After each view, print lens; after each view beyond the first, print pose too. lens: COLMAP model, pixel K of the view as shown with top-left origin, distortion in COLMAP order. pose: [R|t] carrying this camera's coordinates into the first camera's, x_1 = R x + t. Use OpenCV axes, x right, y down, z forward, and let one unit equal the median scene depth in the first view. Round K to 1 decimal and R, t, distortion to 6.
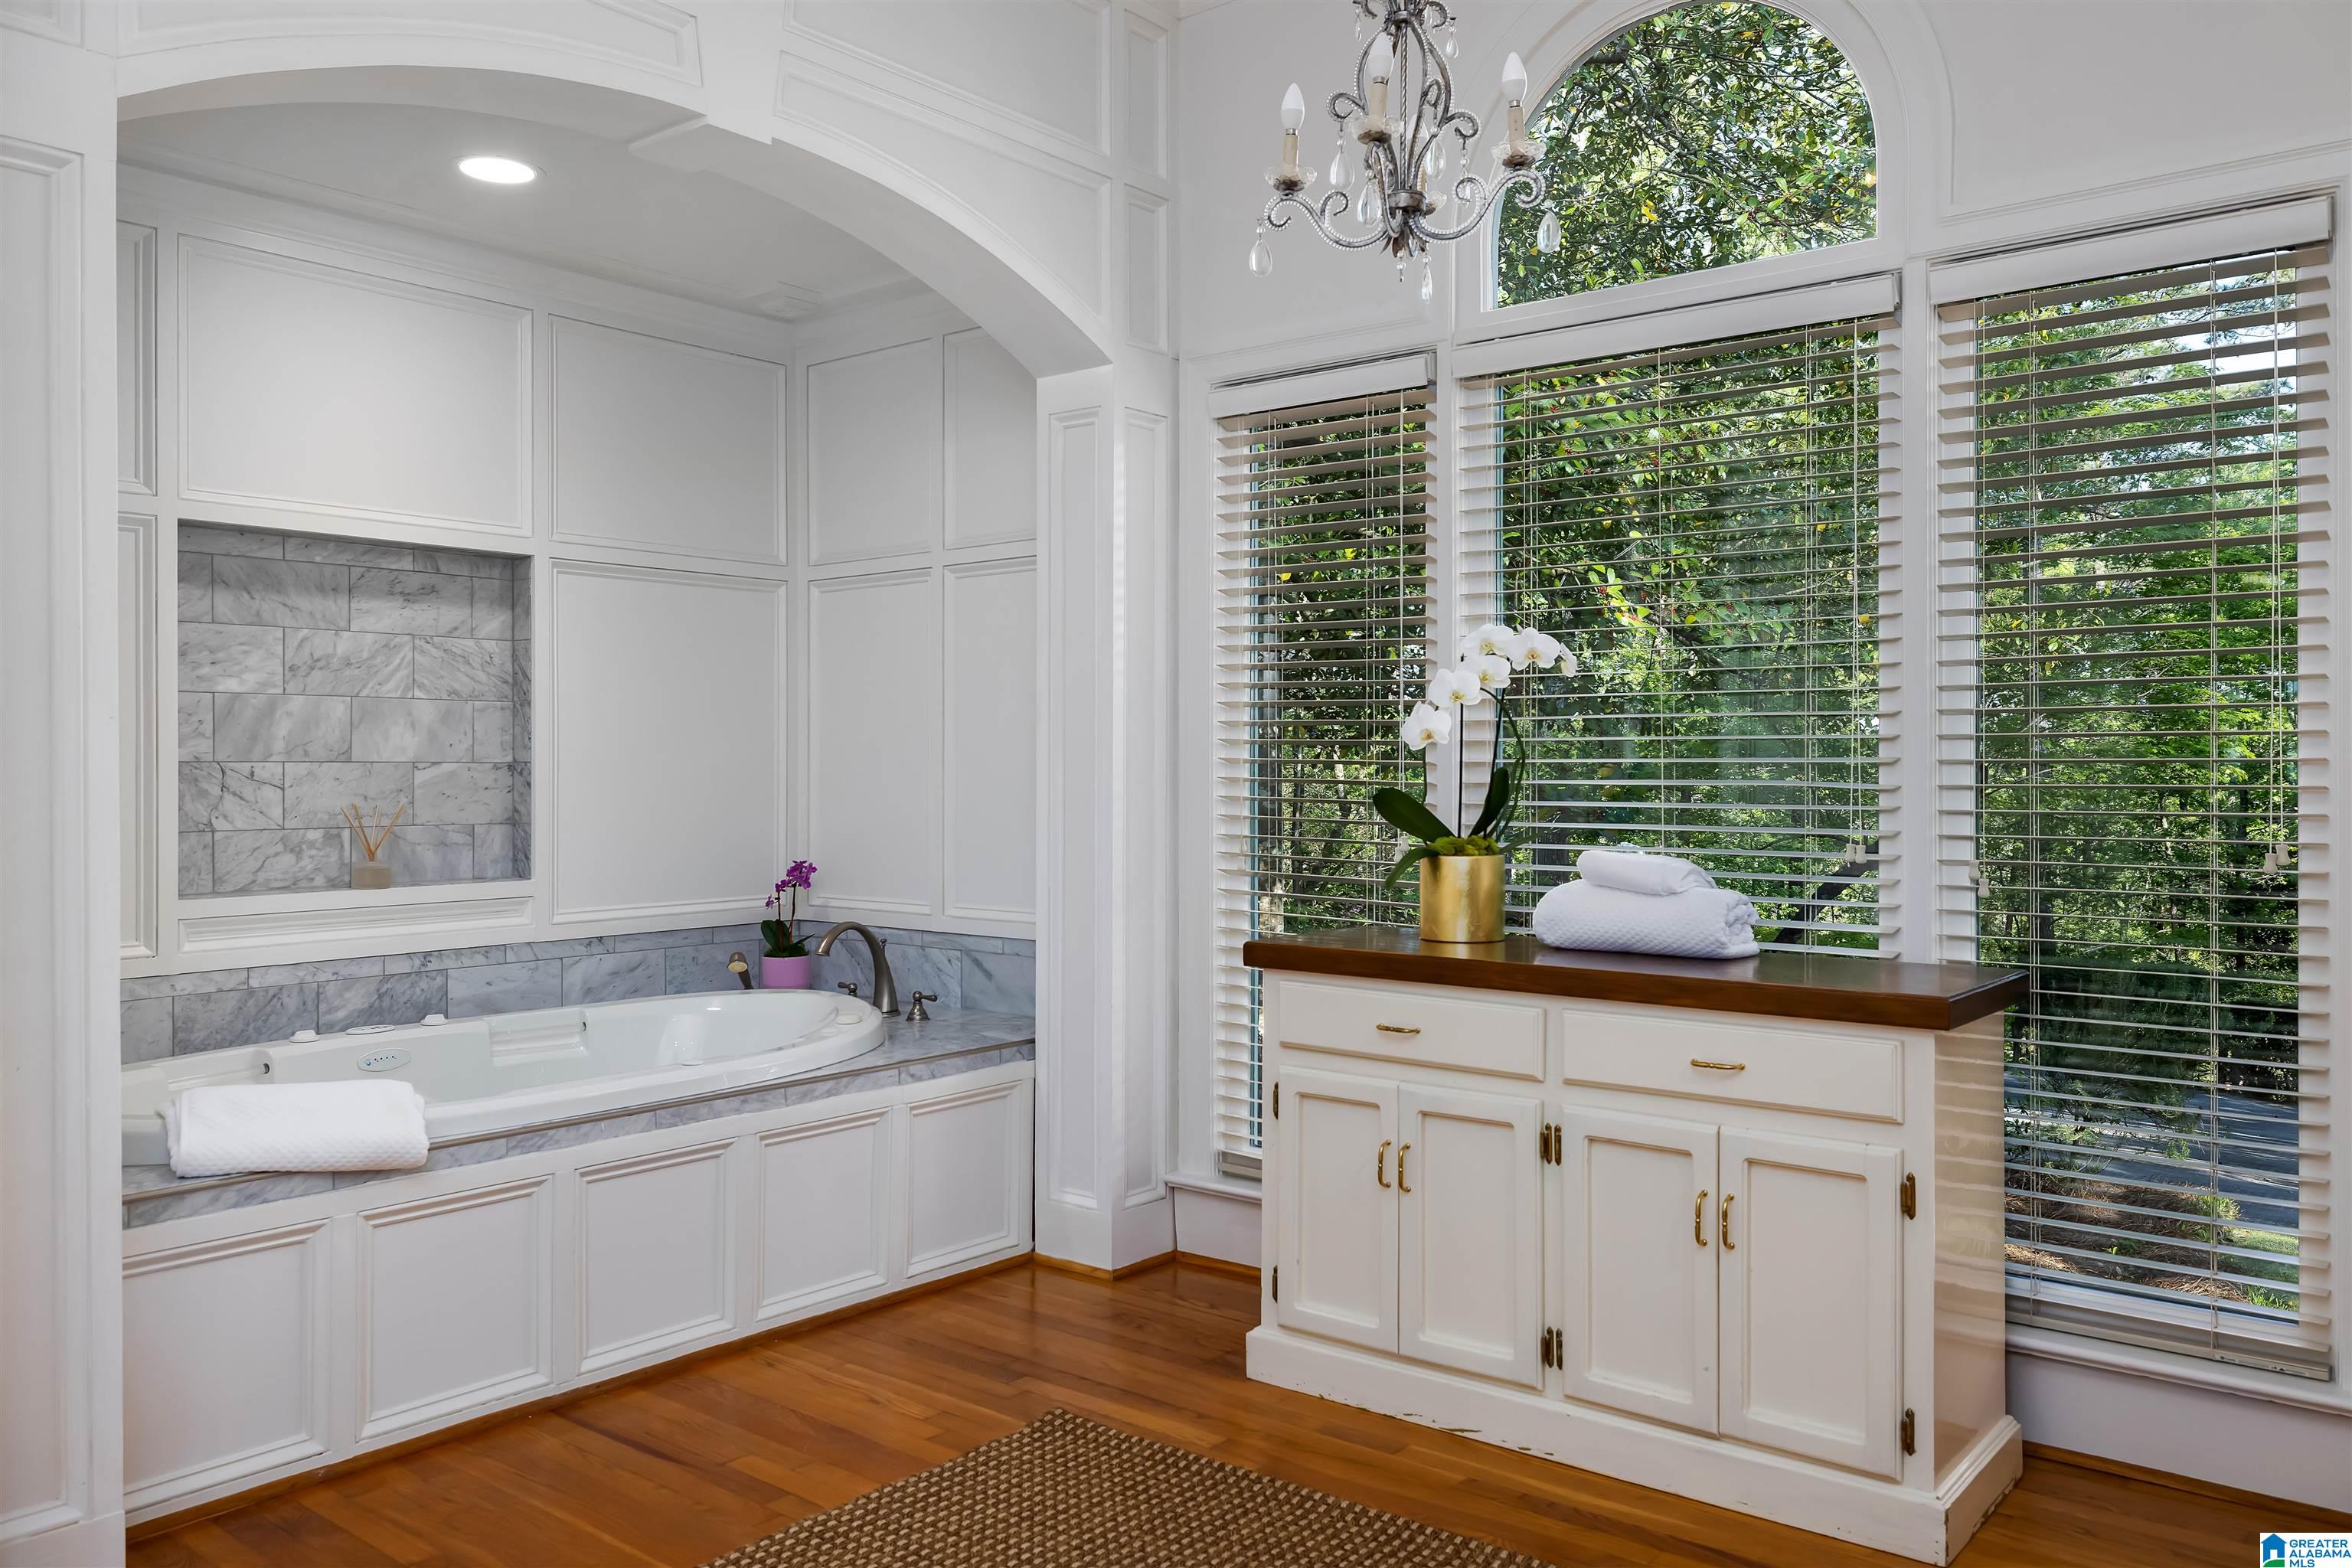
lens RADIAL K [[1740.7, 0, 1176.0], [0, 1740.7, 784.0], [0, 0, 1]] dist [-0.004535, -0.000331]
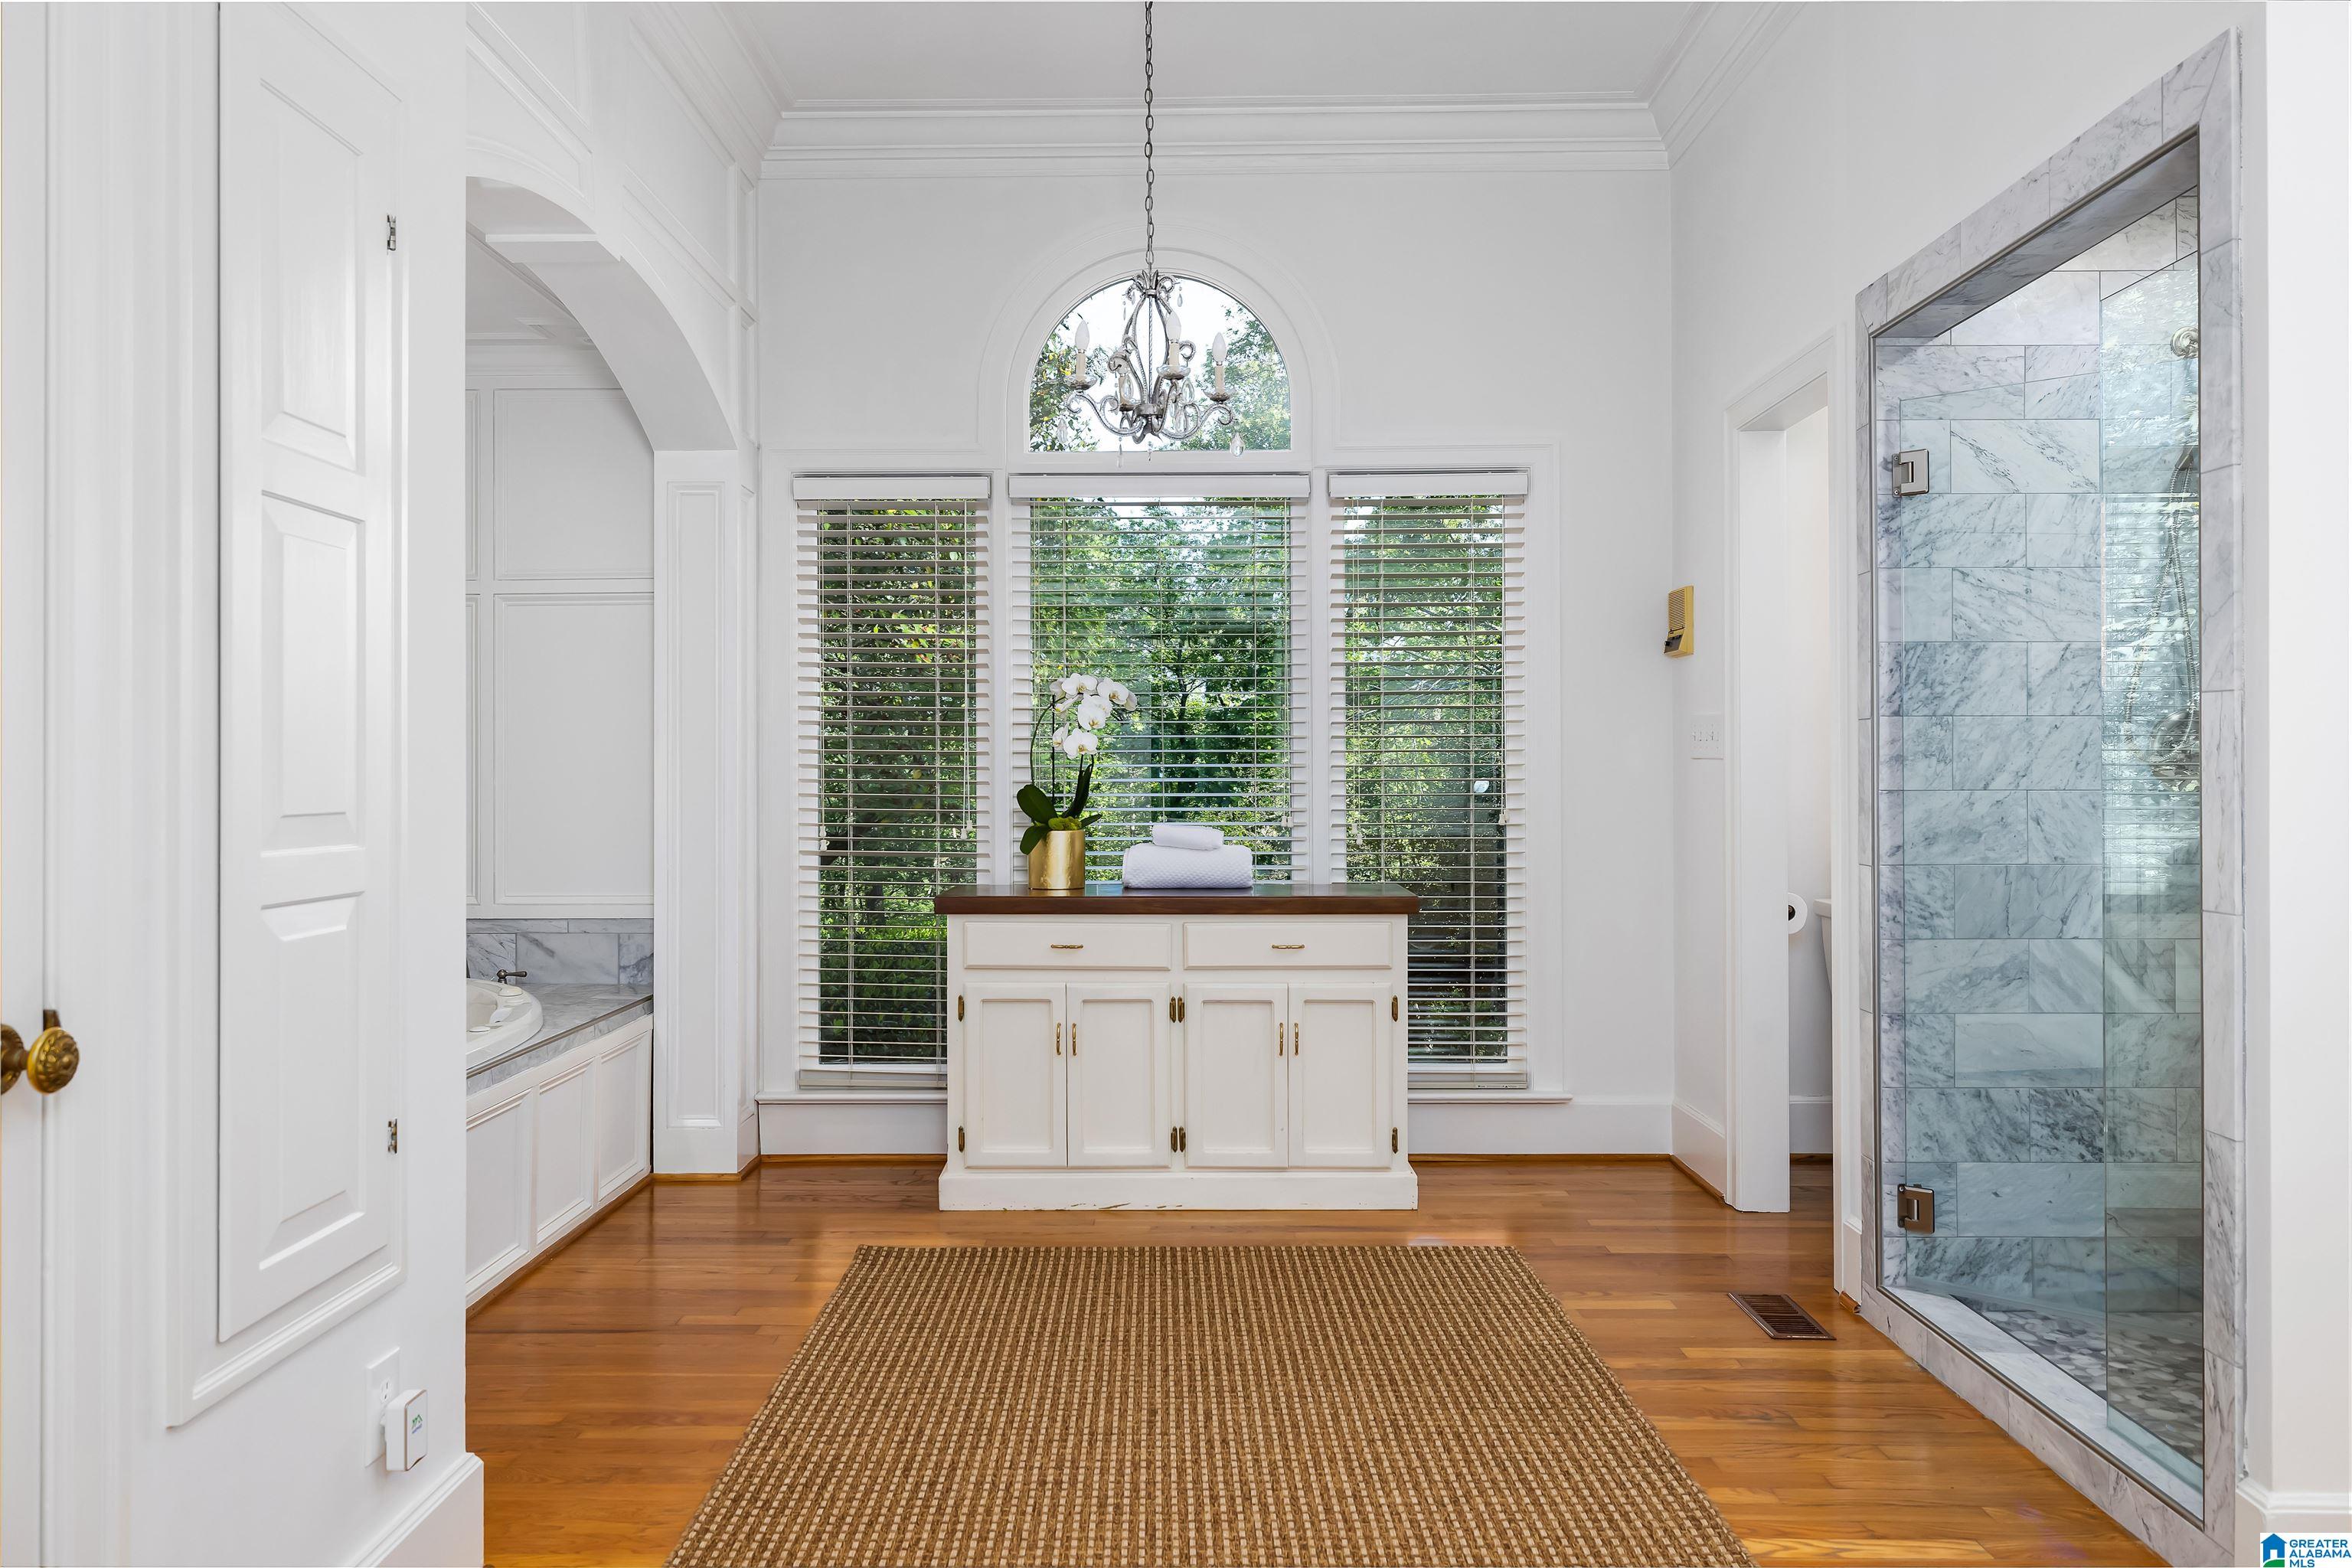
lens RADIAL K [[1610.6, 0, 1170.4], [0, 1610.6, 768.1], [0, 0, 1]] dist [-0.000199, 0.000142]
pose [[0.786877, -0.004798, 0.617091, -0.637547], [0.009783, 0.999941, -0.004700, -0.004978], [-0.617032, 0.009735, 0.786878, -0.137267]]
